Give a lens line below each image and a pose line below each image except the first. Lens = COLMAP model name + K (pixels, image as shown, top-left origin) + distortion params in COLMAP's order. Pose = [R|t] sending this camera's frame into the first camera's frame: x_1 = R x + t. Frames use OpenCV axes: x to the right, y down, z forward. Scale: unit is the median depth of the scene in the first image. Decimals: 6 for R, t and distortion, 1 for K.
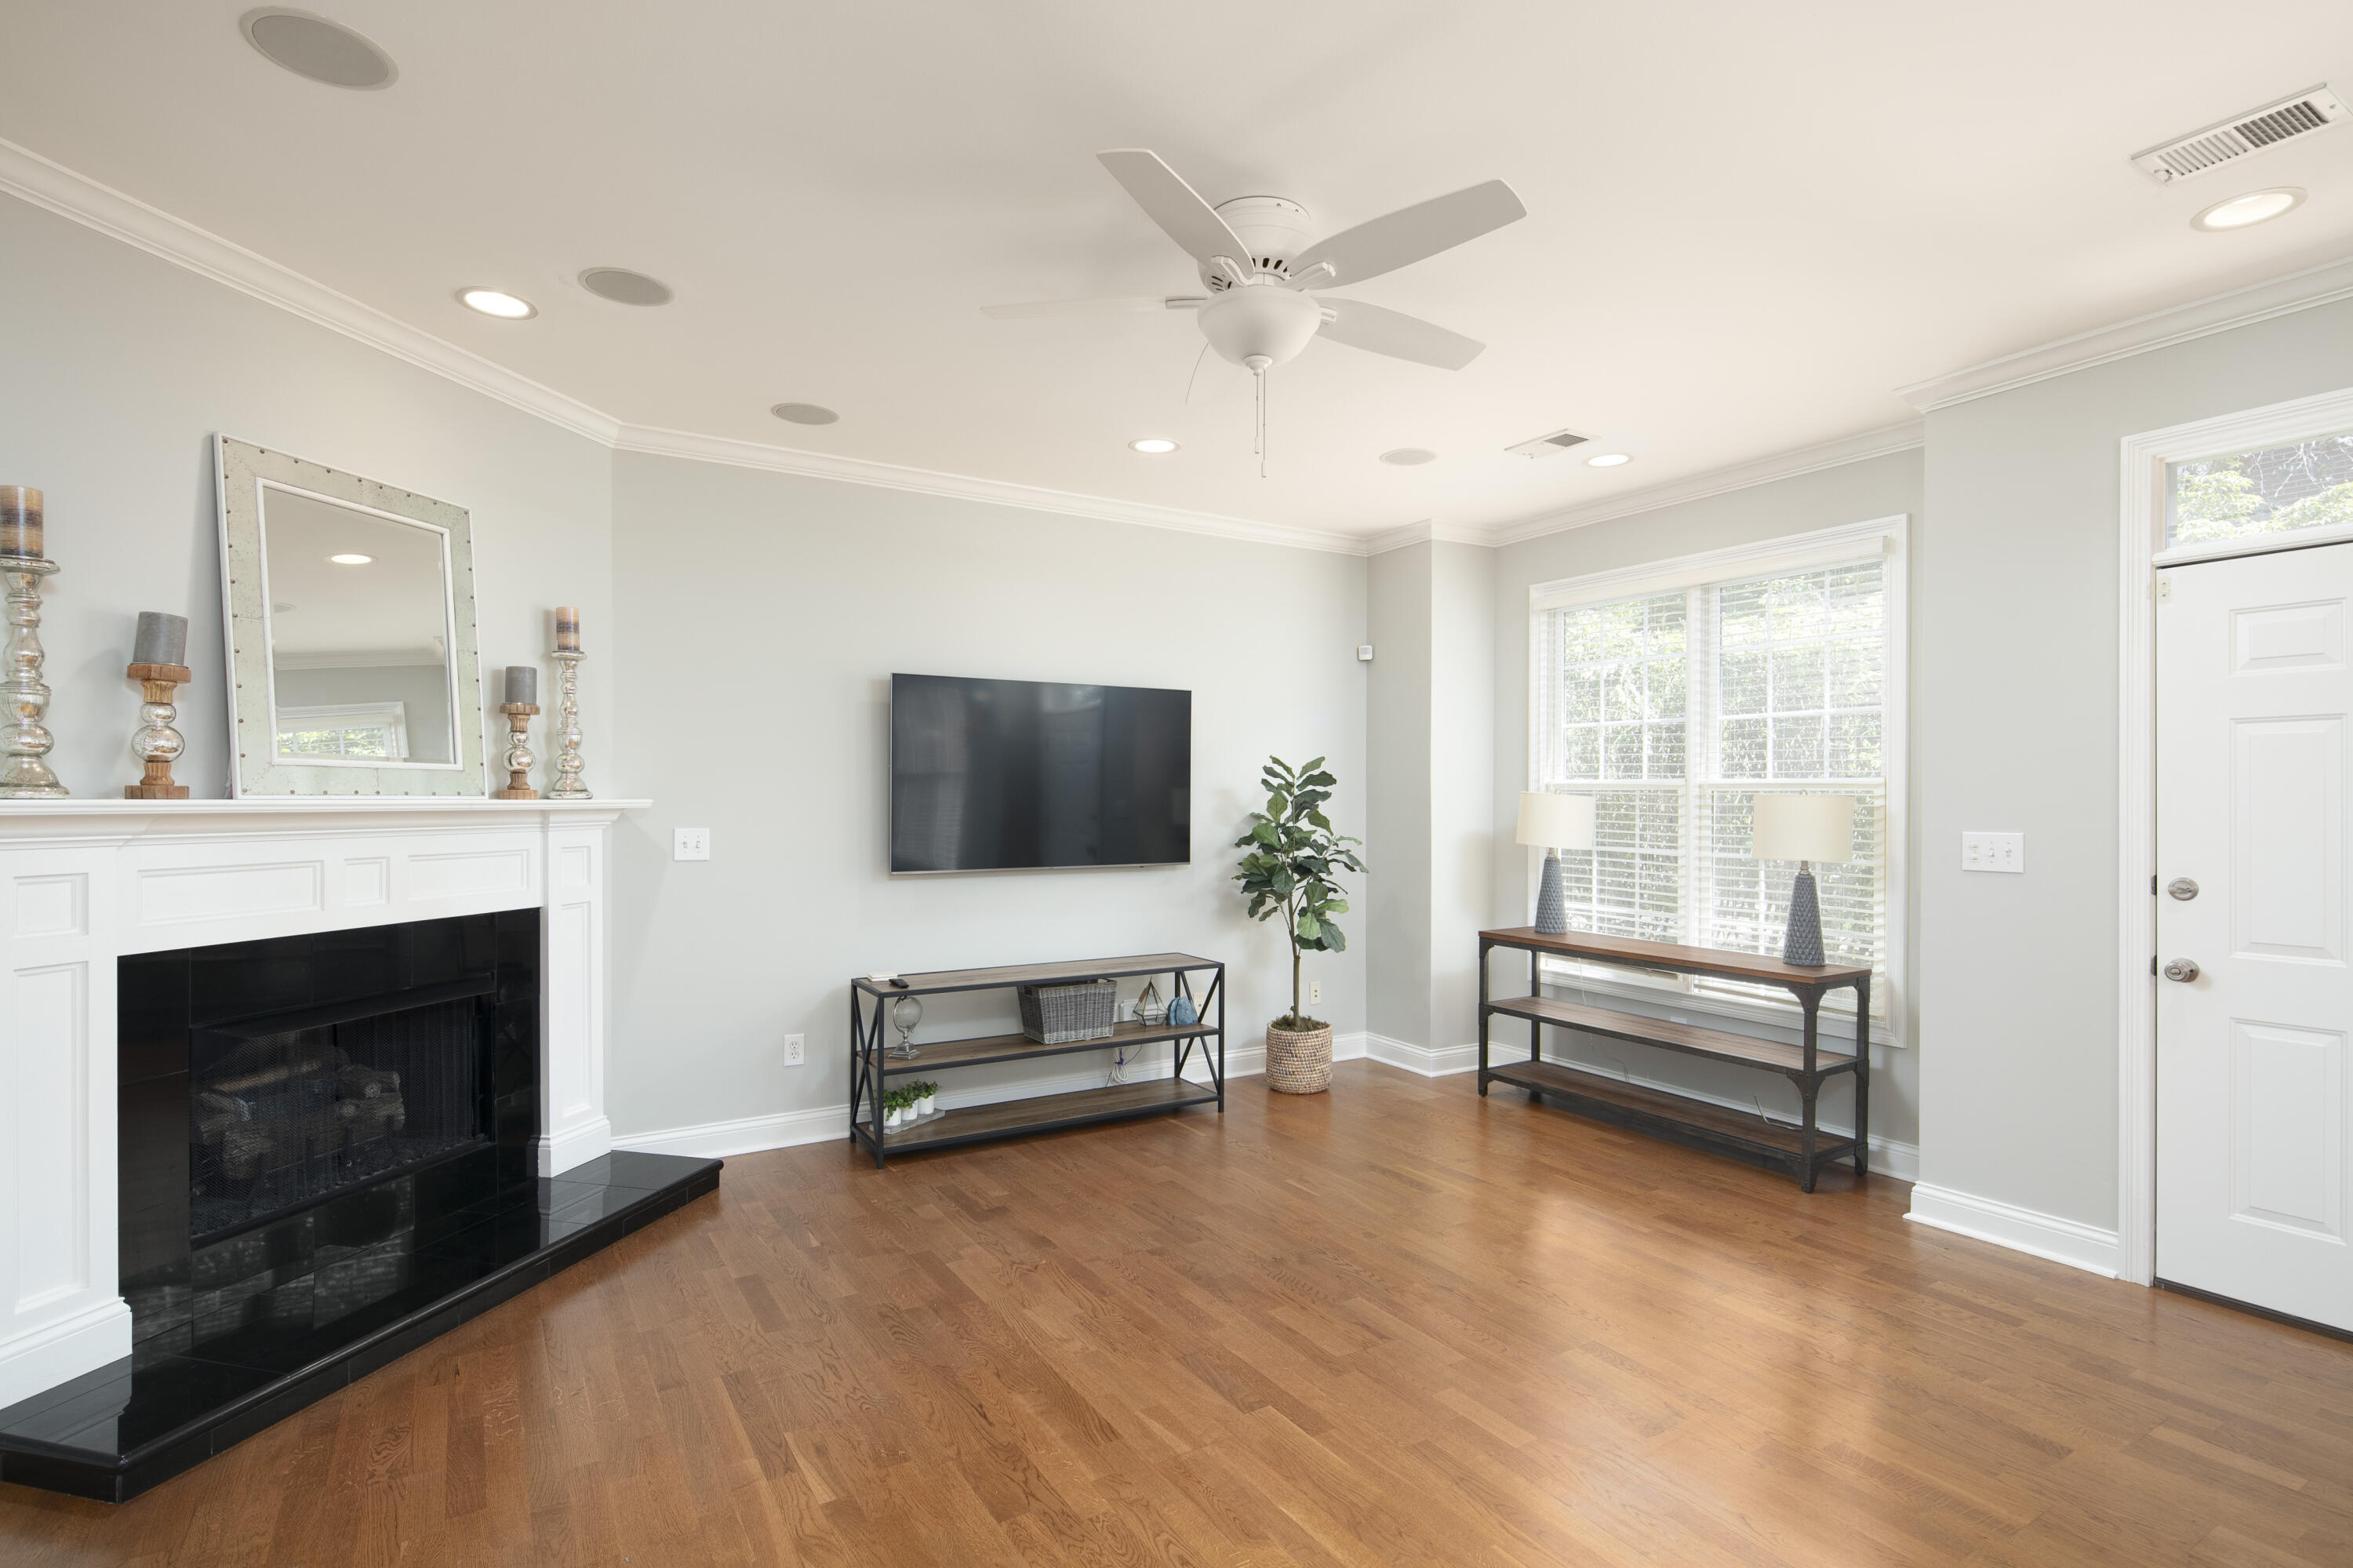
lens RADIAL K [[1133.0, 0, 1173.6], [0, 1133.0, 794.5], [0, 0, 1]] dist [-0.006856, 0.000358]
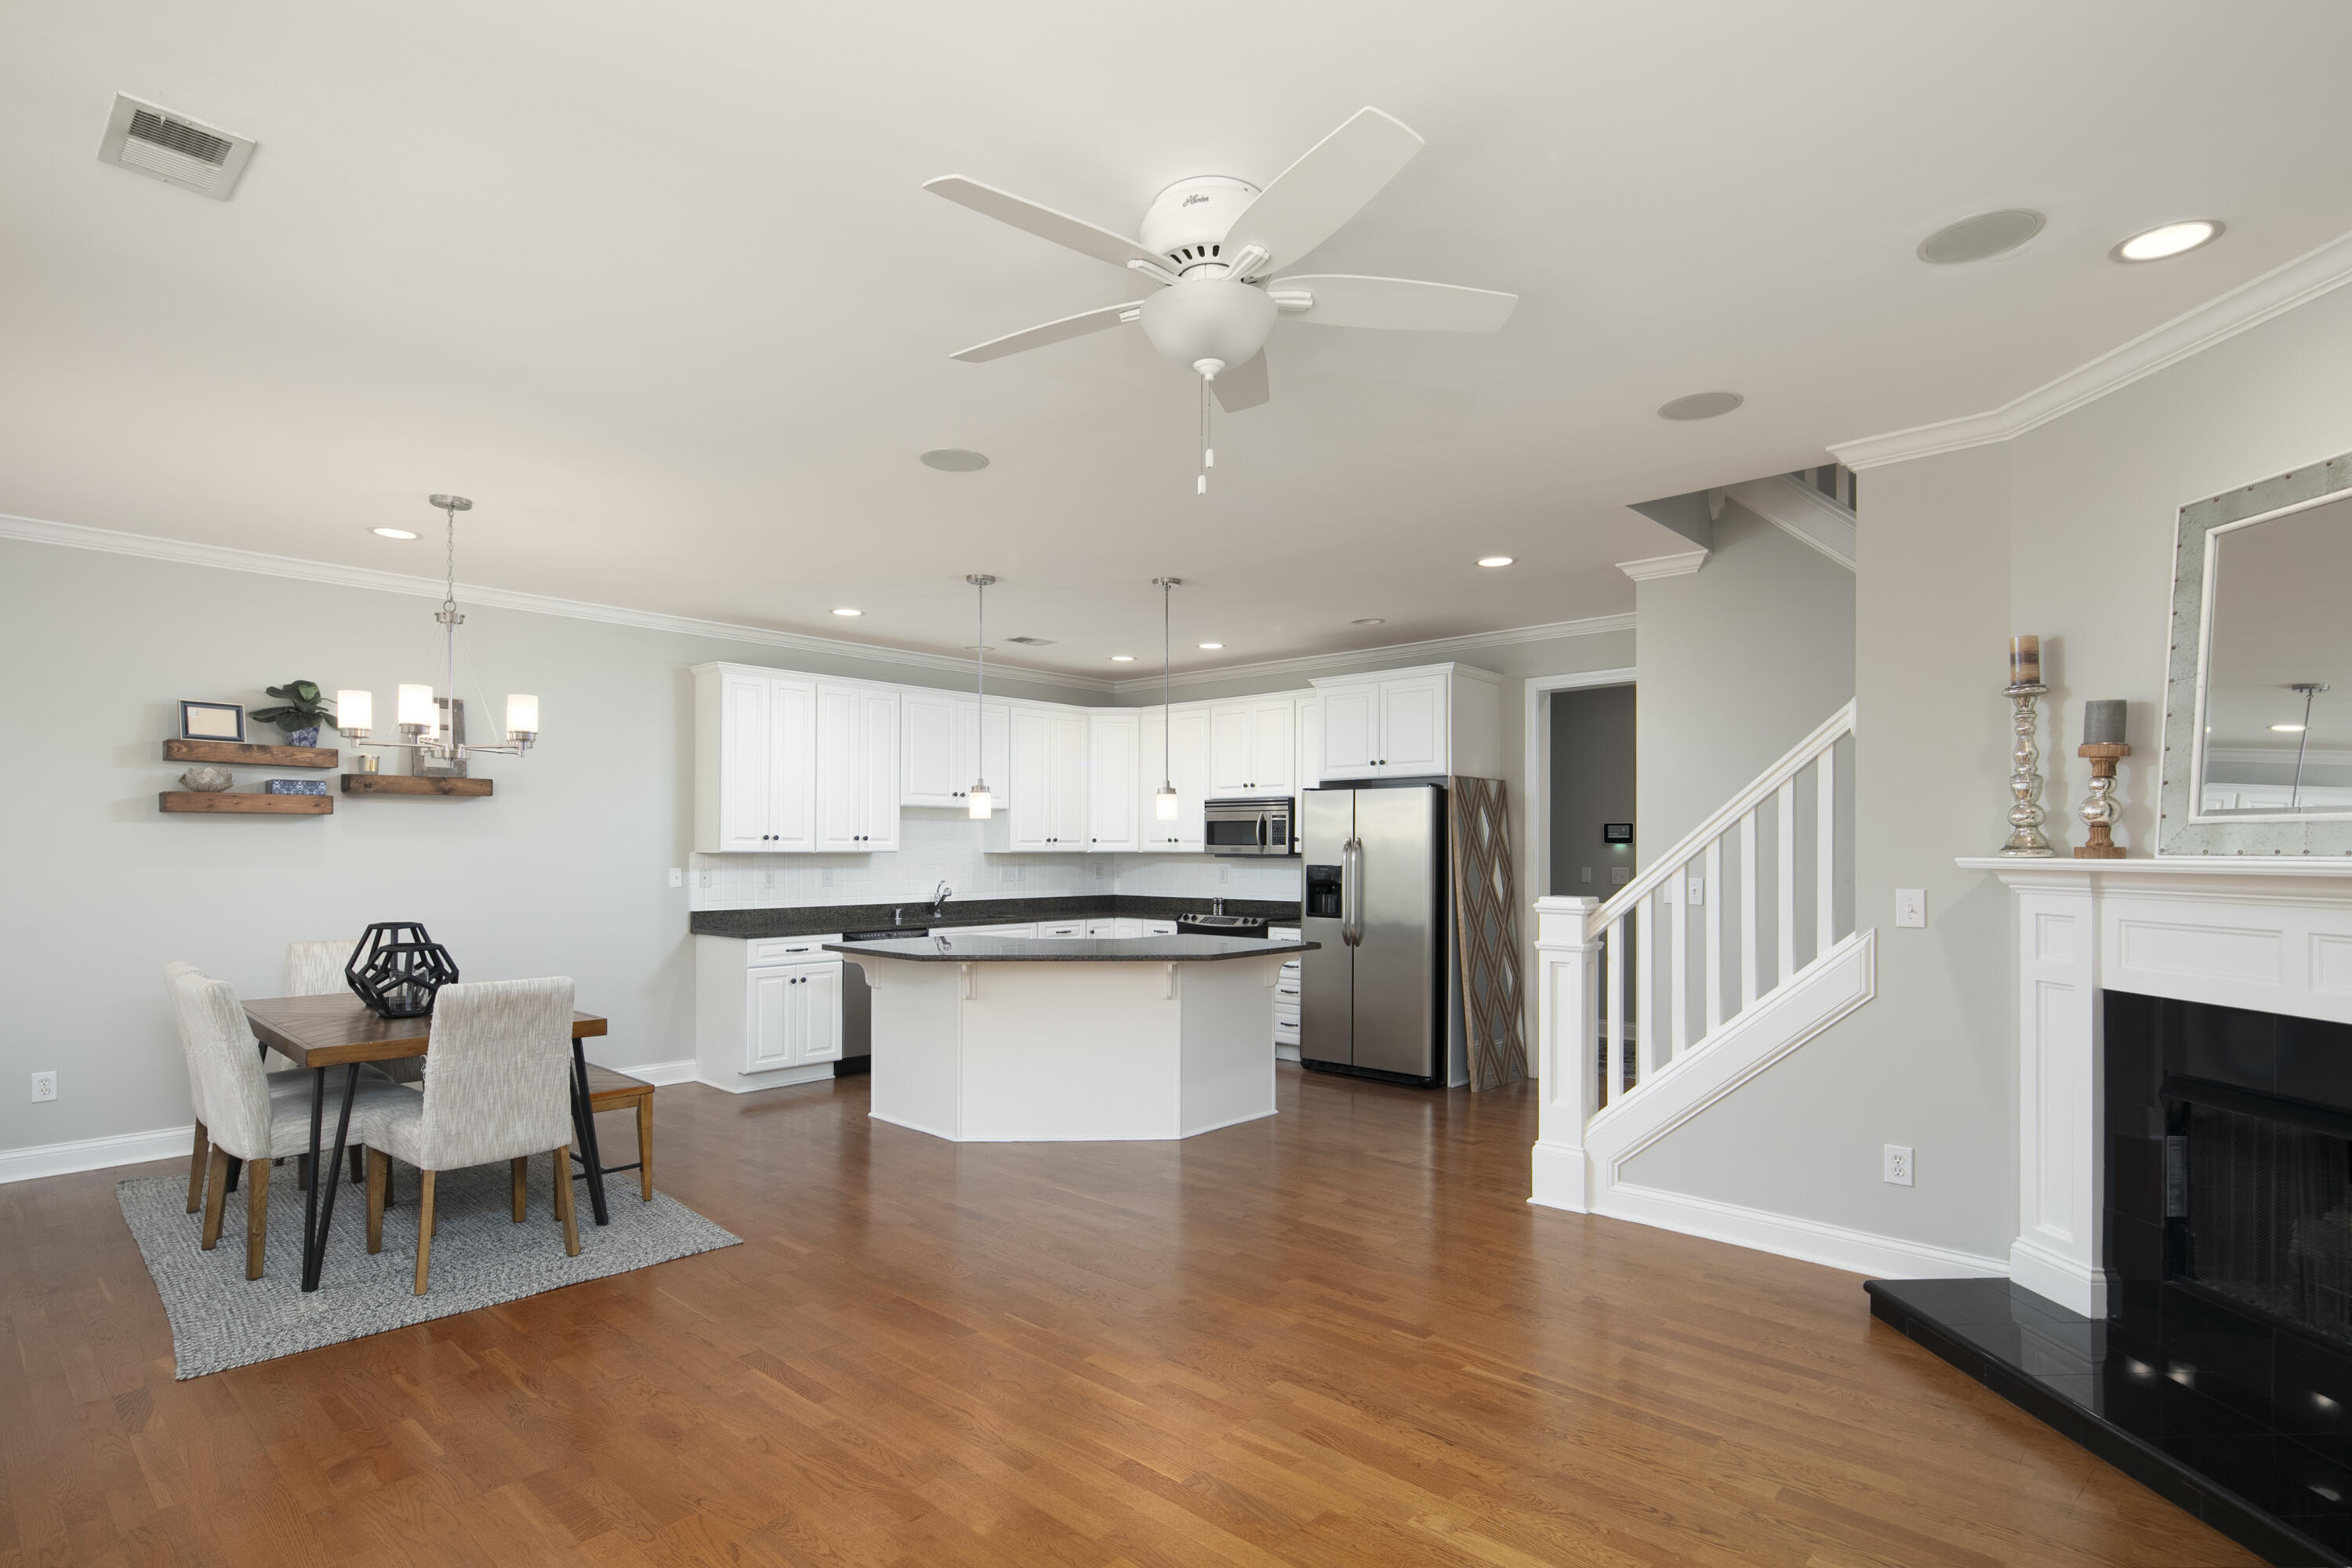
lens RADIAL K [[1132.4, 0, 1194.2], [0, 1132.4, 841.0], [0, 0, 1]] dist [-0.006856, 0.000358]
pose [[-0.958891, -0.016036, -0.283321, 0.339486], [-0.013793, 0.999856, -0.009910, 0.010566], [0.283439, -0.005595, -0.958974, 1.861291]]
